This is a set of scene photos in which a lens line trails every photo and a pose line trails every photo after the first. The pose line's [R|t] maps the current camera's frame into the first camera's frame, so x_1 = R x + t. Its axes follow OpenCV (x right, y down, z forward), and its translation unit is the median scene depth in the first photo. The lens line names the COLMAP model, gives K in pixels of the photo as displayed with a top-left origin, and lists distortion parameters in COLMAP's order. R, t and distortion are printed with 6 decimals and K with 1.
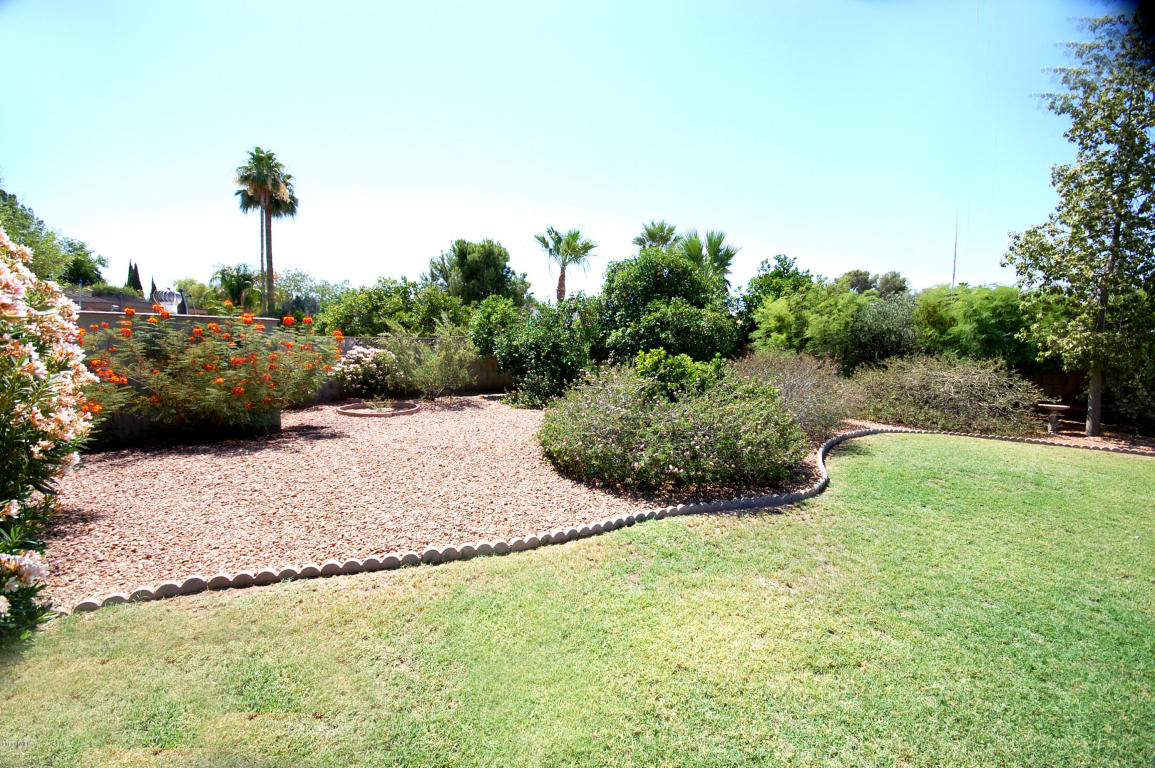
lens RADIAL K [[503.0, 0, 578.7], [0, 503.0, 387.0], [0, 0, 1]] dist [0.001229, -0.000868]
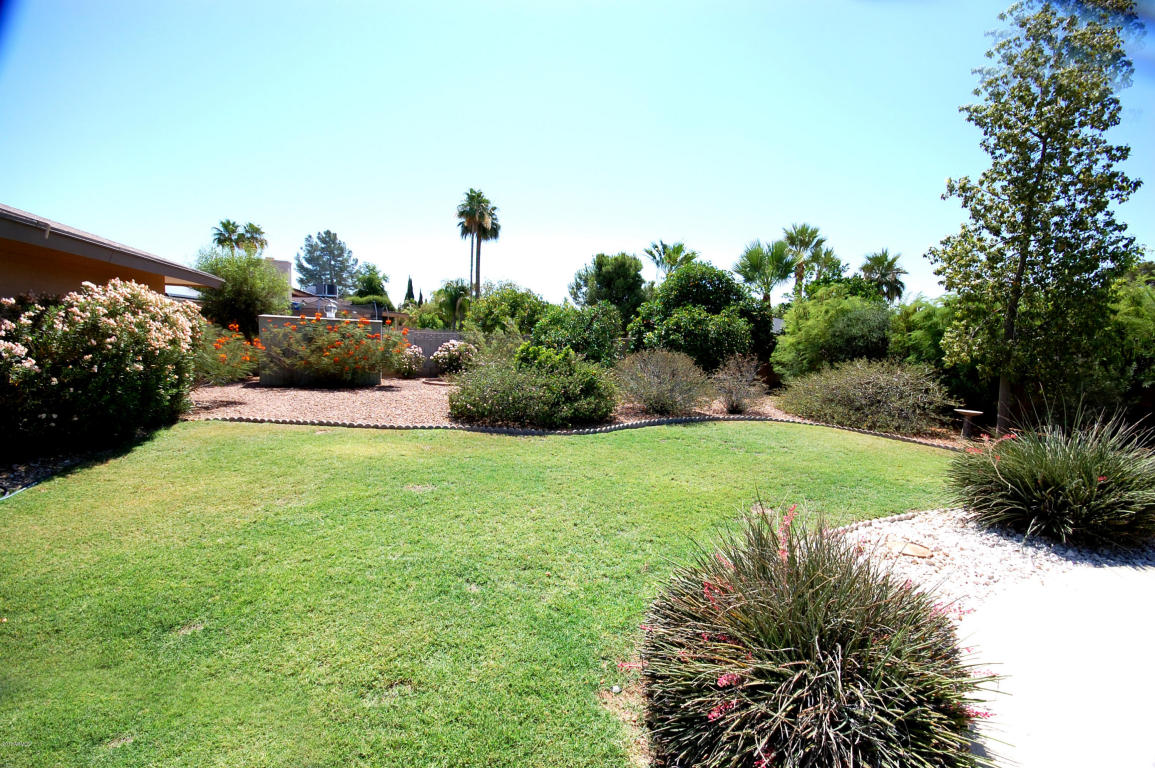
lens RADIAL K [[503.0, 0, 579.9], [0, 503.0, 383.7], [0, 0, 1]] dist [0.001229, -0.000868]
pose [[0.914755, 0.056141, -0.400089, 0.202505], [-0.061195, 0.998126, 0.000142, 0.009323], [0.399348, 0.024353, 0.916476, -0.077956]]
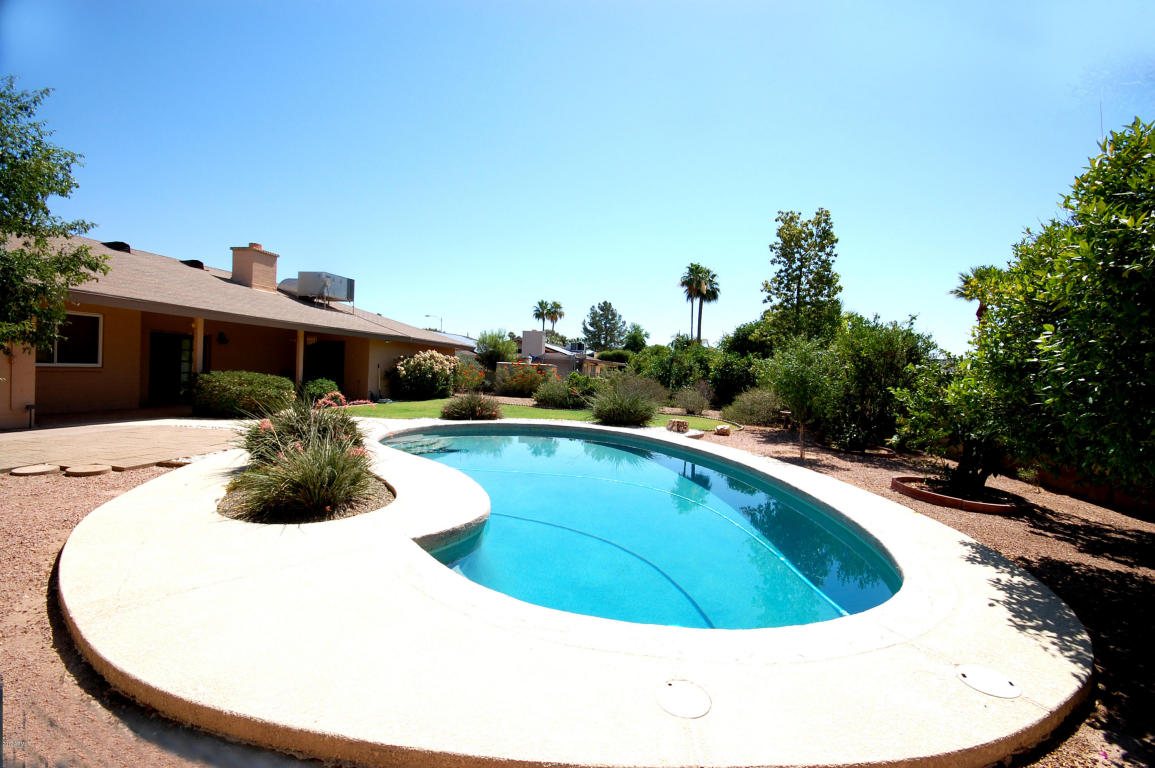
lens RADIAL K [[503.0, 0, 574.9], [0, 503.0, 377.9], [0, 0, 1]] dist [0.001229, -0.000868]
pose [[0.540041, 0.016308, -0.841481, 0.653548], [-0.118611, 0.991309, -0.056910, 0.032518], [0.833239, 0.130543, 0.537281, -0.167431]]
